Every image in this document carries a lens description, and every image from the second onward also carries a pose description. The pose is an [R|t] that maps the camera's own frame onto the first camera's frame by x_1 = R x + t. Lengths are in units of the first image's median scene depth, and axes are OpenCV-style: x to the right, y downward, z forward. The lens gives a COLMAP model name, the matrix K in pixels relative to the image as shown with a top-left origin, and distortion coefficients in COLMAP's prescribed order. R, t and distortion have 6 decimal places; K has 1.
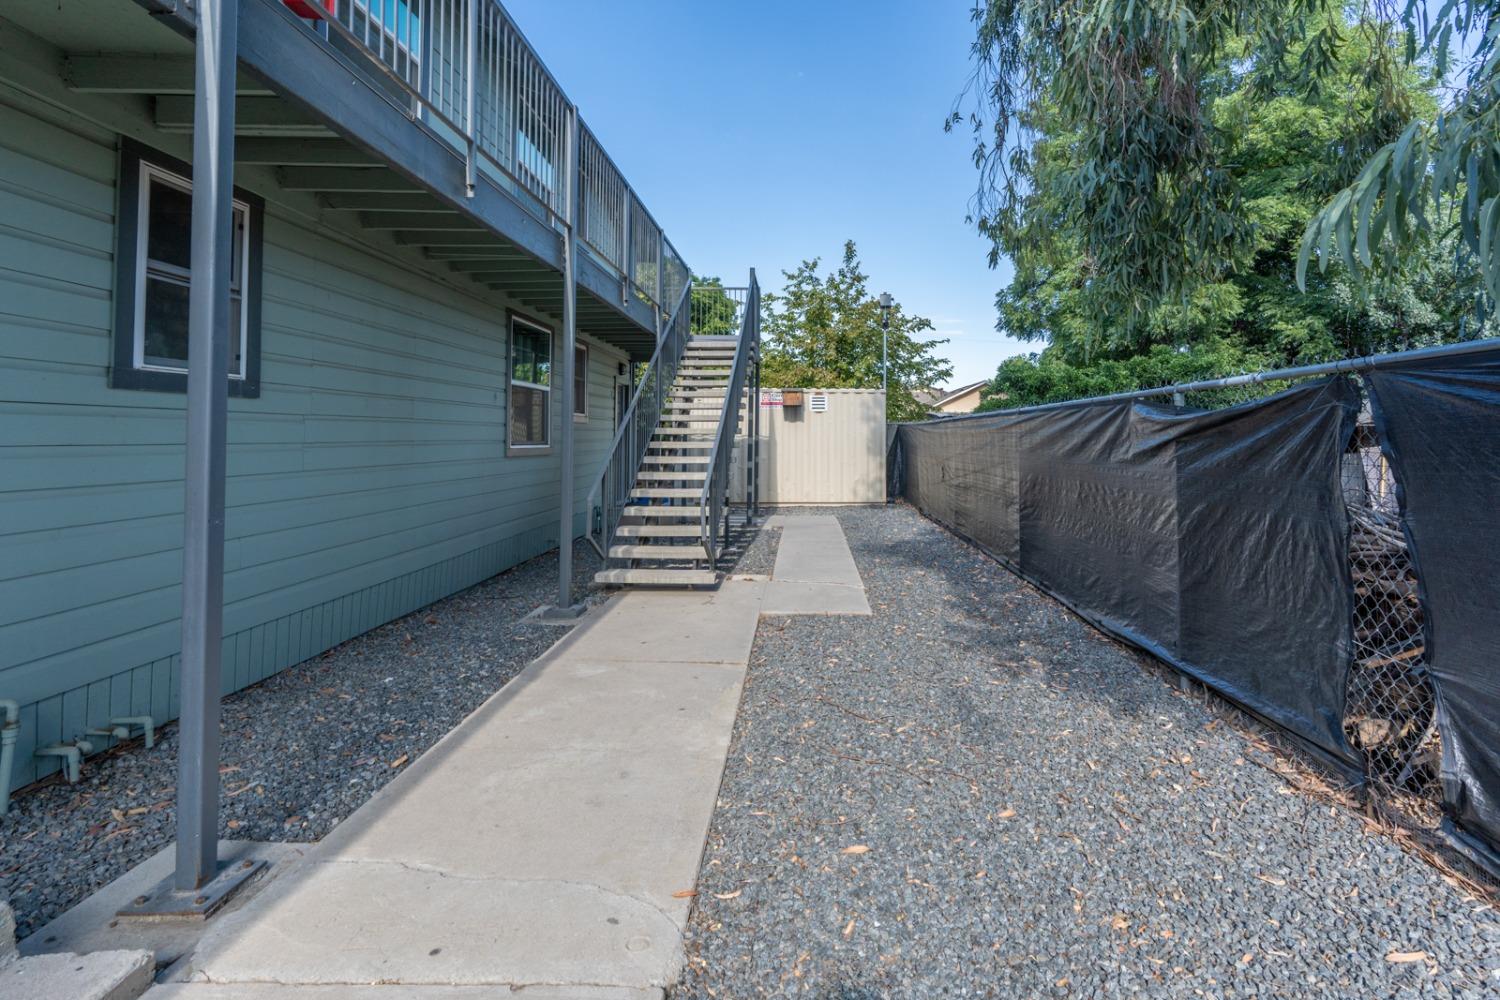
lens RADIAL K [[692.6, 0, 753.1], [0, 692.6, 412.1], [0, 0, 1]] dist [-0.011491, 0.004394]
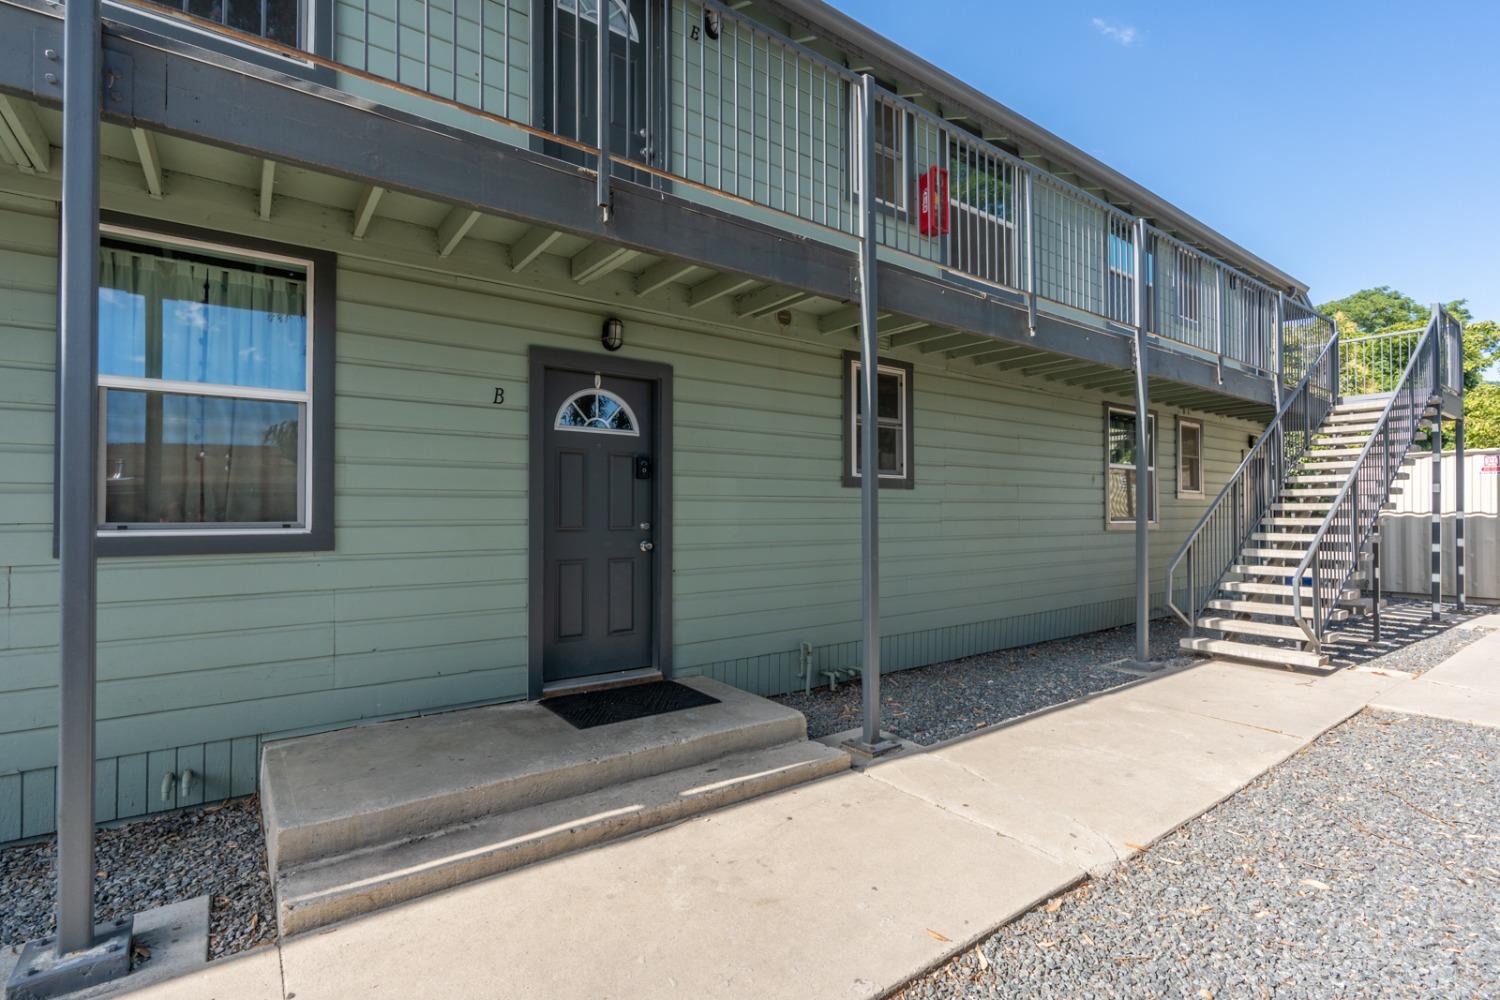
lens RADIAL K [[692.6, 0, 743.6], [0, 692.6, 499.5], [0, 0, 1]] dist [-0.011491, 0.004394]
pose [[0.582868, -0.018557, -0.812355, 0.400036], [0.030127, 0.999545, -0.001217, -0.008085], [0.812008, -0.023764, 0.583162, -0.288431]]
